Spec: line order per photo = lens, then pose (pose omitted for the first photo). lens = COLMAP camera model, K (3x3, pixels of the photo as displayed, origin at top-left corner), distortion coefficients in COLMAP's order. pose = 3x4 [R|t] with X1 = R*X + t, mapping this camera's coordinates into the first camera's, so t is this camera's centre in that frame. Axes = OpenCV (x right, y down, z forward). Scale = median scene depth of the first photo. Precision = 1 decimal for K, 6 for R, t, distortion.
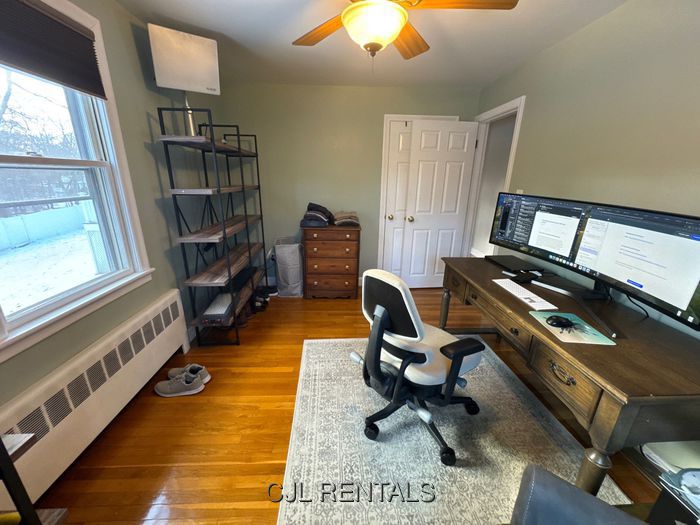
lens RADIAL K [[279.3, 0, 350.6], [0, 279.3, 263.0], [0, 0, 1]] dist [-0.000952, -0.000003]
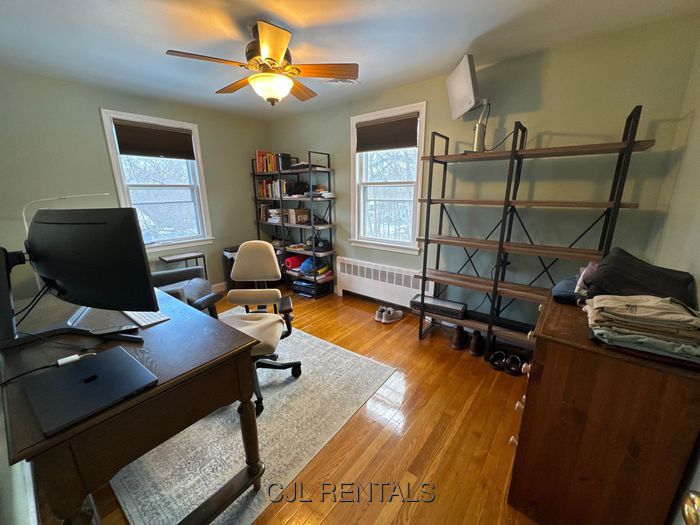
lens RADIAL K [[279.3, 0, 350.6], [0, 279.3, 263.0], [0, 0, 1]] dist [-0.000952, -0.000003]
pose [[-0.661579, 0.174954, -0.729180, 0.866312], [-0.226790, 0.880182, 0.416949, -0.598648], [0.714758, 0.441216, -0.542632, 2.063969]]
